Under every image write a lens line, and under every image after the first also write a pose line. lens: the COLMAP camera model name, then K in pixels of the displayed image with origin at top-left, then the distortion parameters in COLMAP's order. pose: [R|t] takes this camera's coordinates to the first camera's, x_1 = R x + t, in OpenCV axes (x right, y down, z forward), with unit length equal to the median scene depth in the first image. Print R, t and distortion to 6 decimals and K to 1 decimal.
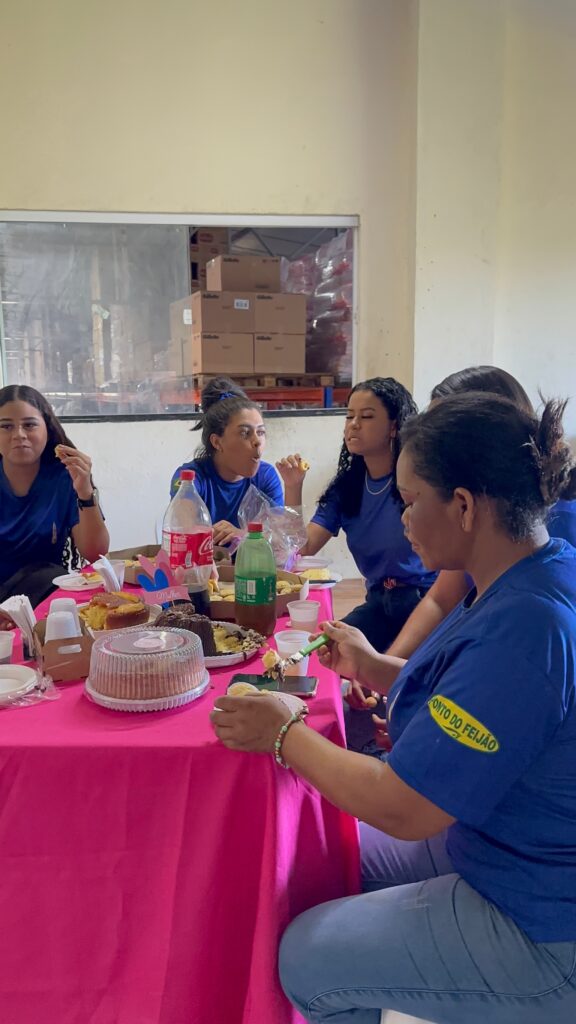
lens RADIAL K [[875.9, 0, 294.2], [0, 875.9, 511.4], [0, 0, 1]] dist [0.140794, -0.302113]
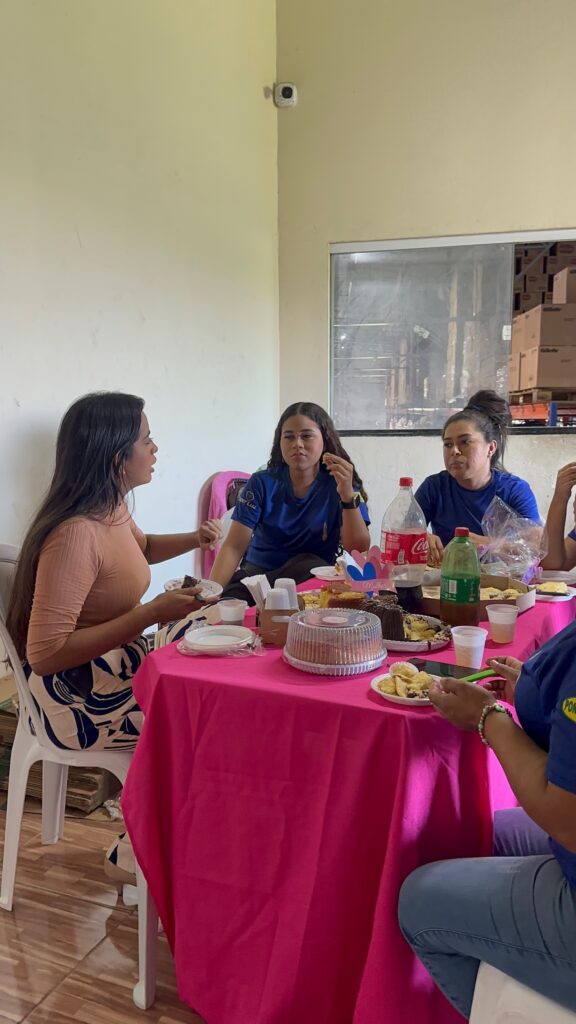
lens RADIAL K [[928.1, 0, 287.7], [0, 928.1, 525.5], [0, 0, 1]] dist [0.111518, -0.374616]
pose [[0.894492, 0.059962, -0.443044, 0.236550], [-0.063476, 0.997959, 0.006909, 0.013621], [0.442554, 0.021943, 0.896473, -0.108623]]
